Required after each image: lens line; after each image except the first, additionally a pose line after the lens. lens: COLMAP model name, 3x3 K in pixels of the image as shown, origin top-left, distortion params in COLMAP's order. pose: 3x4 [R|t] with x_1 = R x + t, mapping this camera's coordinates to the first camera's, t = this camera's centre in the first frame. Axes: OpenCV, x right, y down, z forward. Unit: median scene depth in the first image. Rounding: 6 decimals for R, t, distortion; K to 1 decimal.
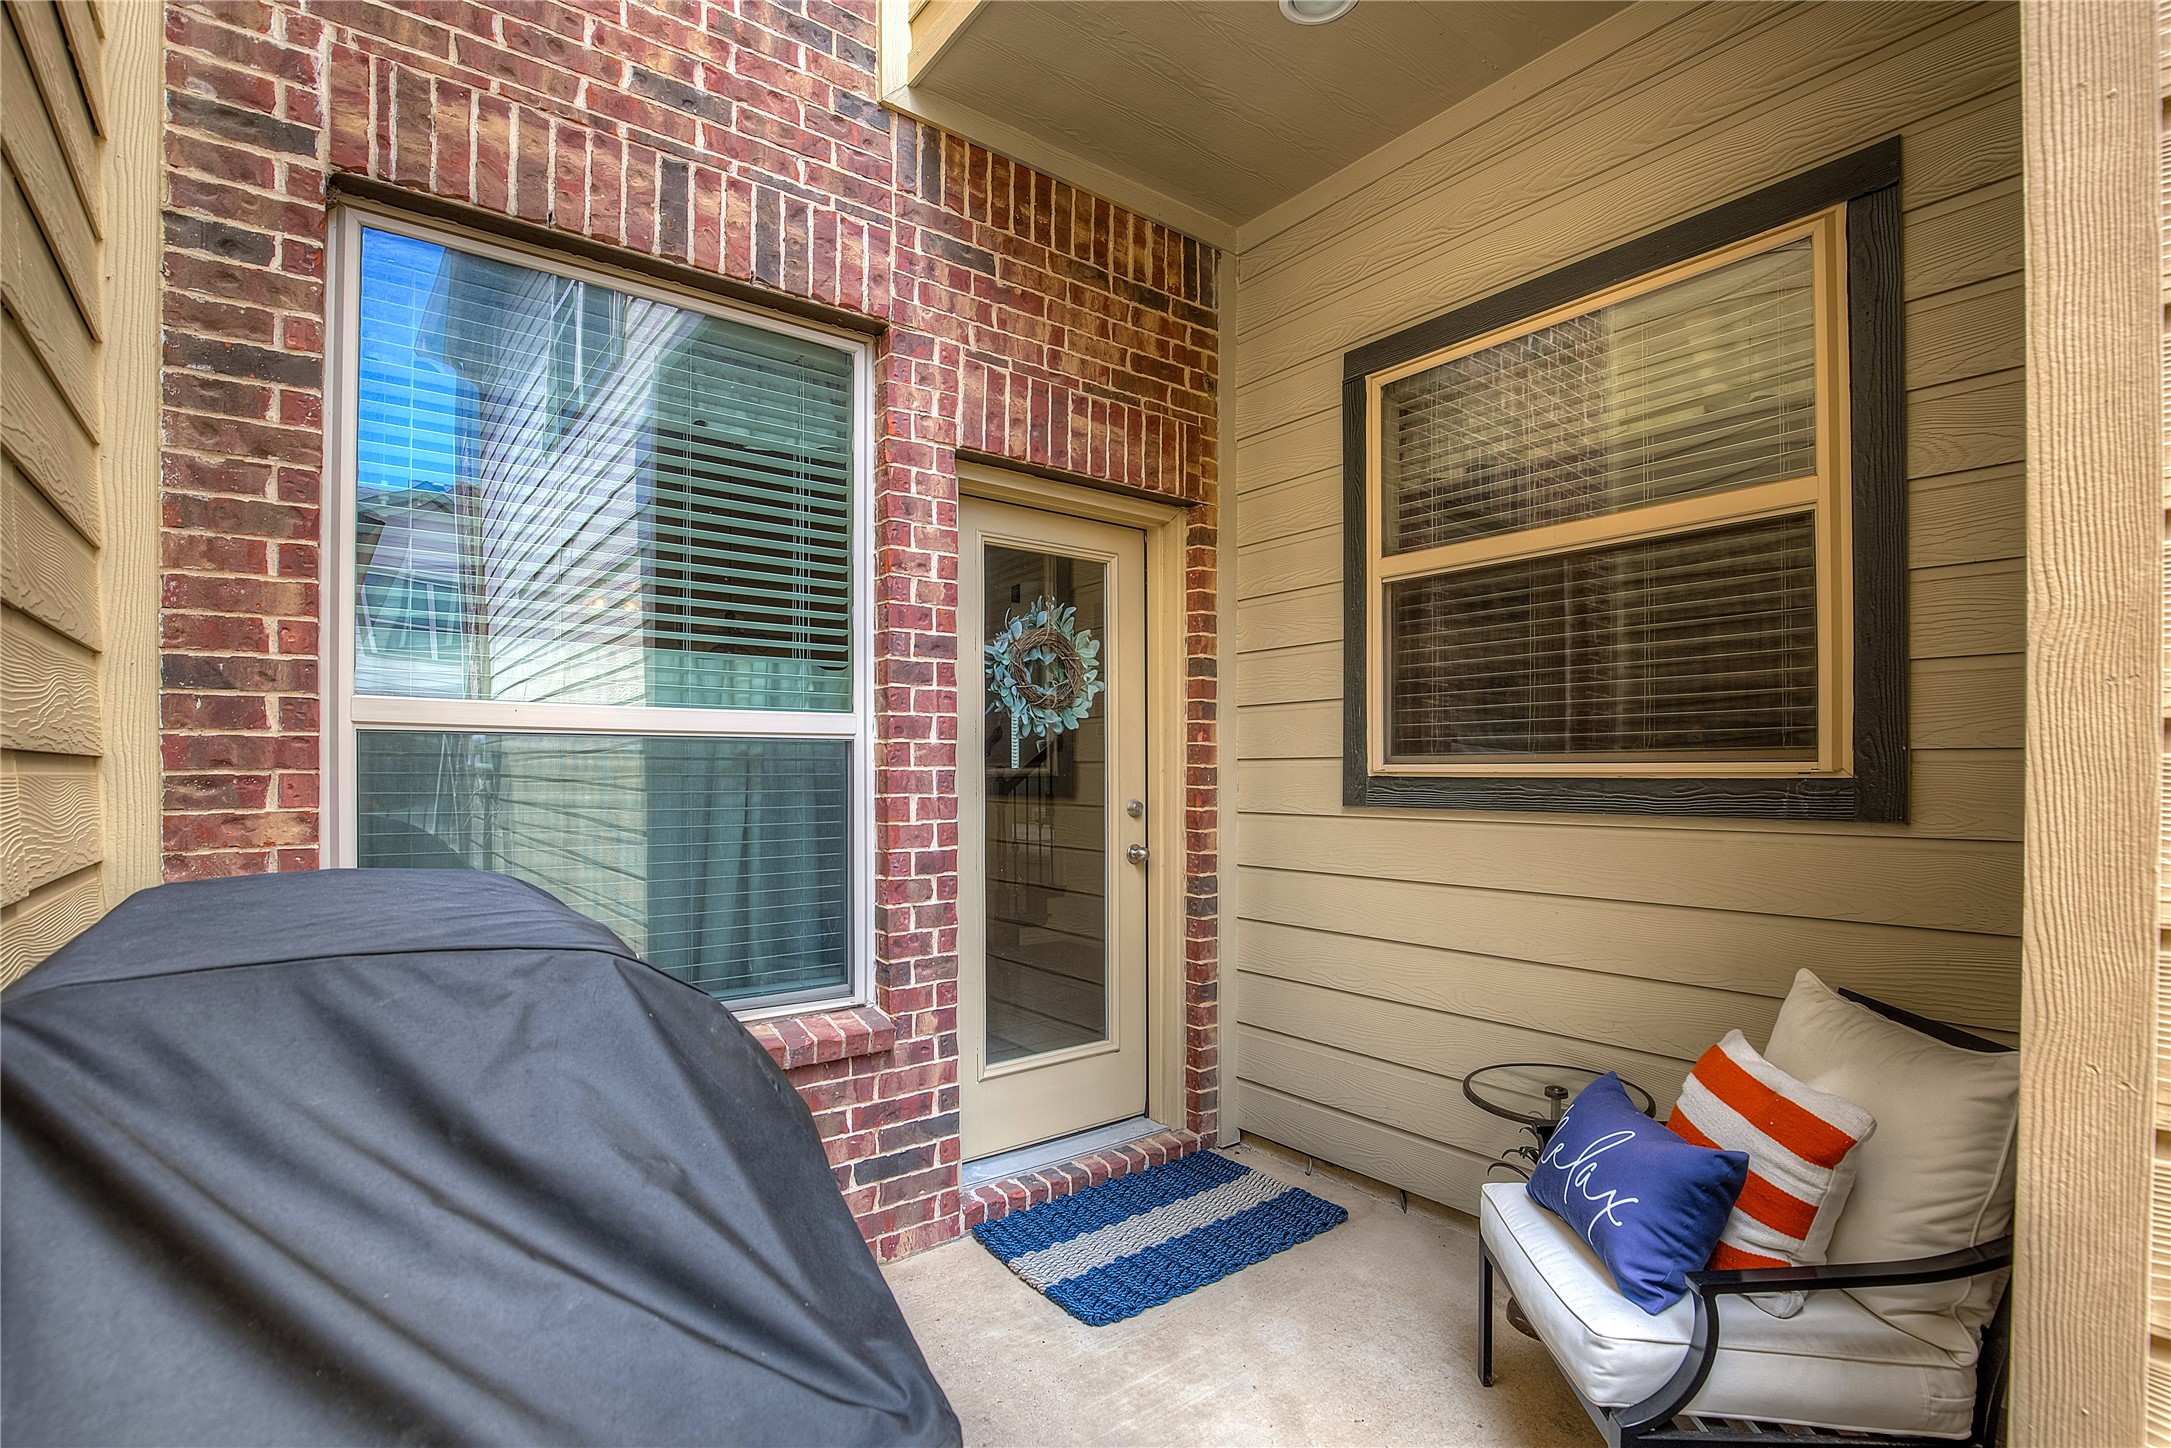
lens RADIAL K [[1010.7, 0, 1138.3], [0, 1010.7, 756.7], [0, 0, 1]] dist [-0.025828, 0.003017]
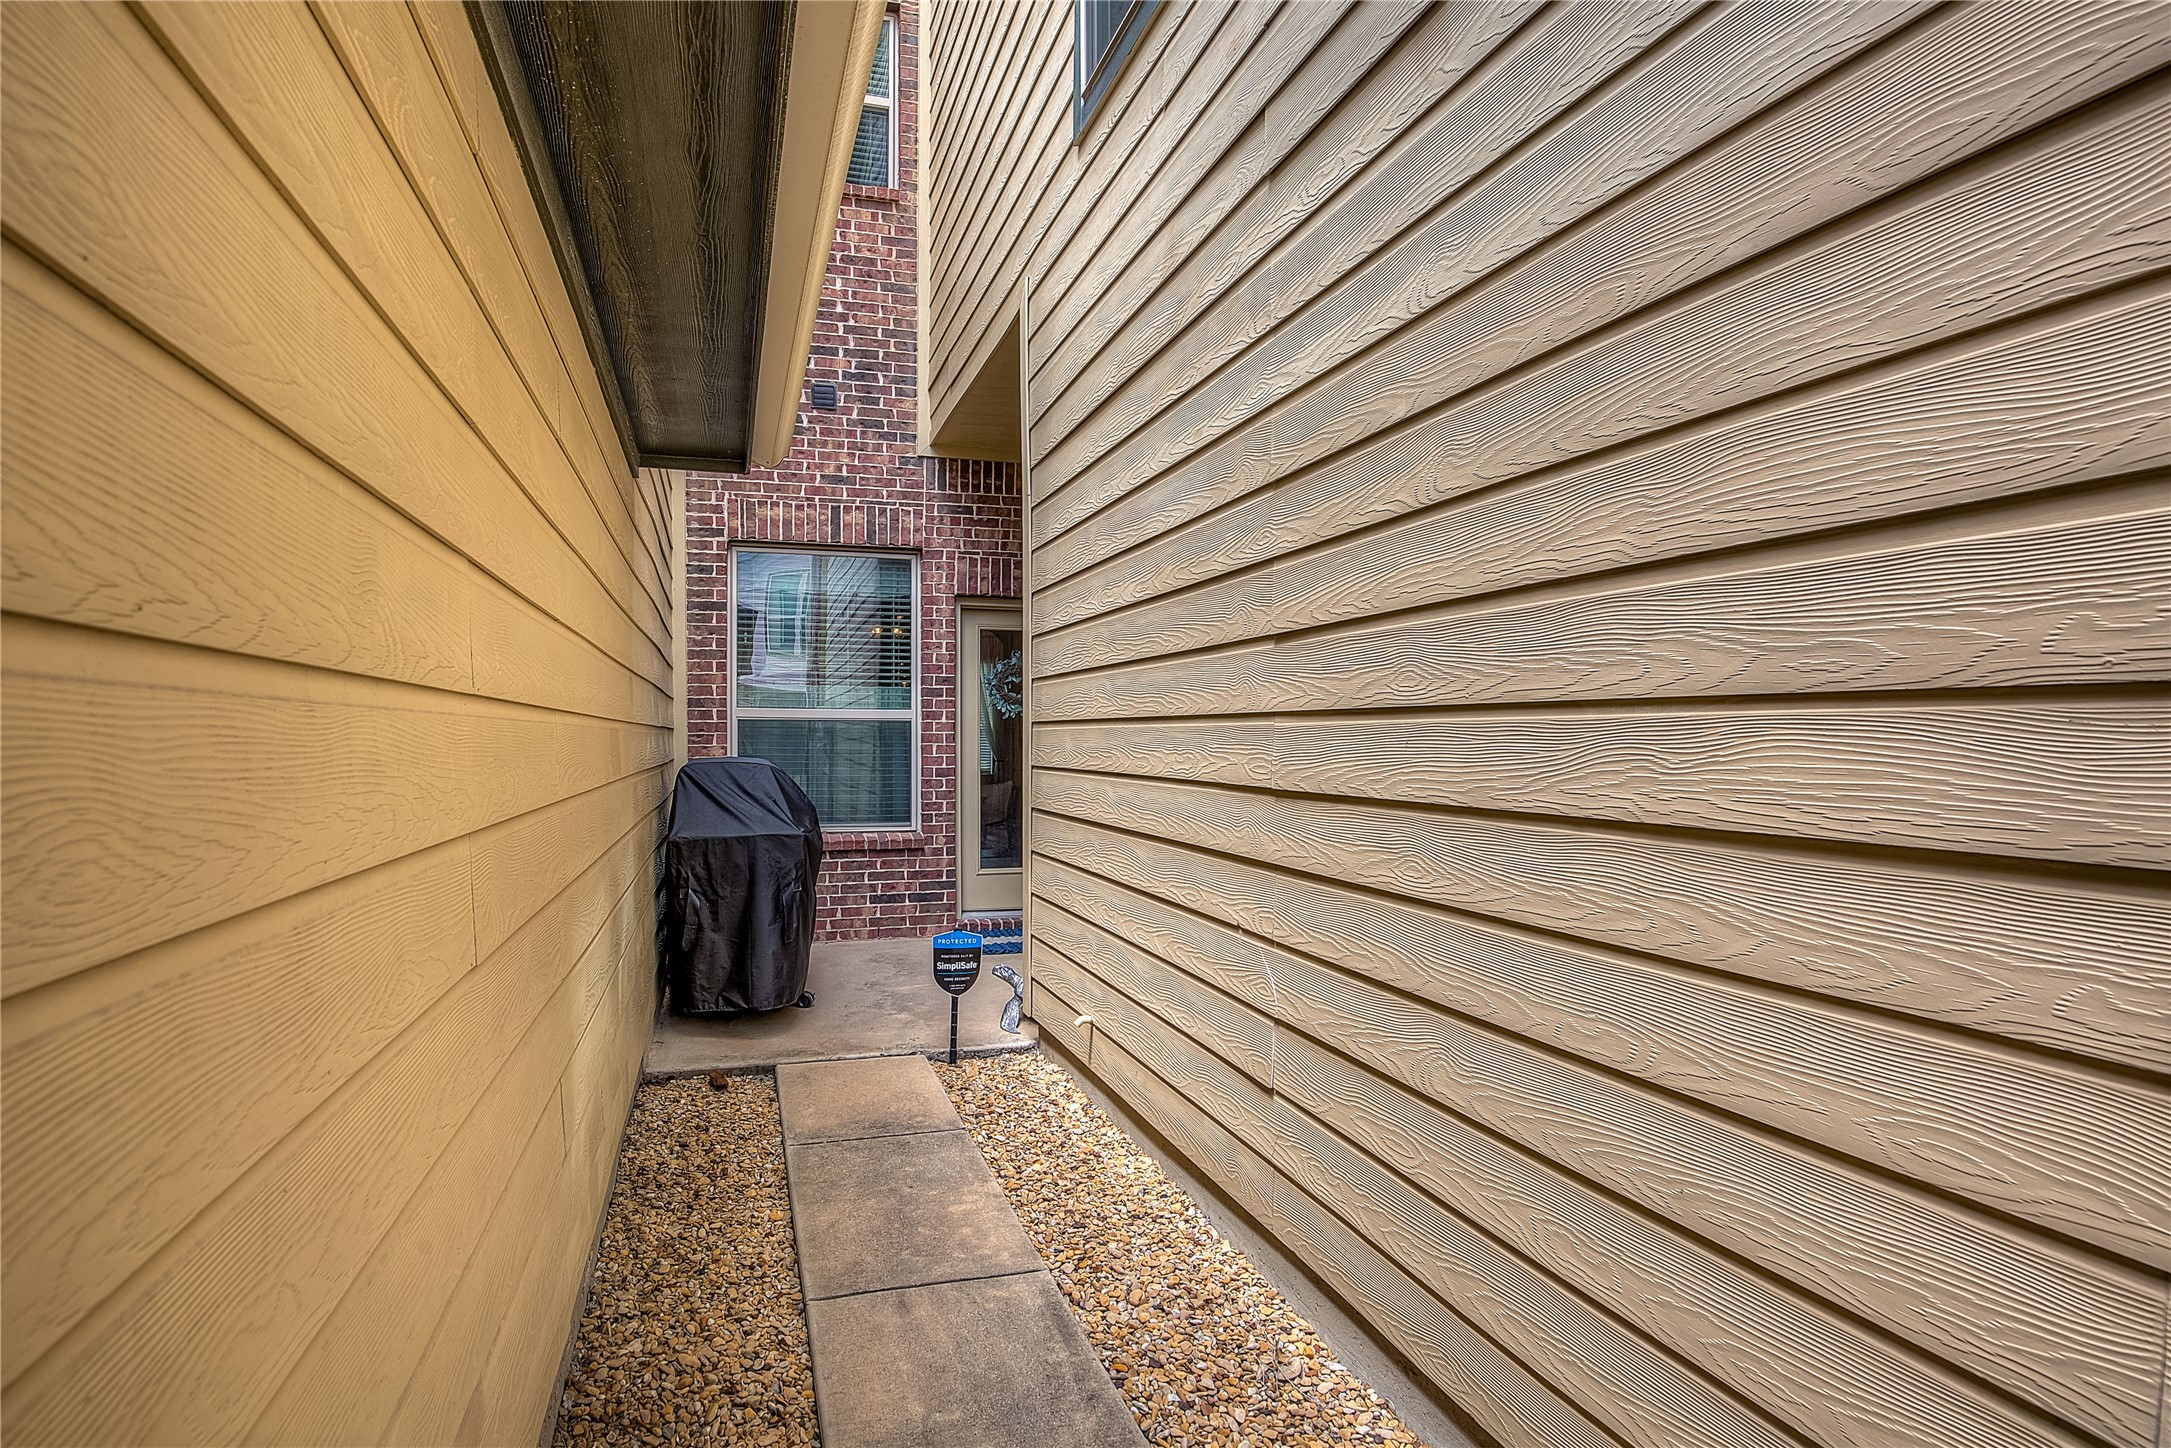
lens RADIAL K [[1010.7, 0, 1082.9], [0, 1010.7, 729.5], [0, 0, 1]] dist [-0.025828, 0.003017]
pose [[0.937328, 0.004076, -0.348425, 0.960428], [-0.000151, 0.999936, 0.011291, -0.023353], [0.348448, -0.010531, 0.937269, -1.141856]]
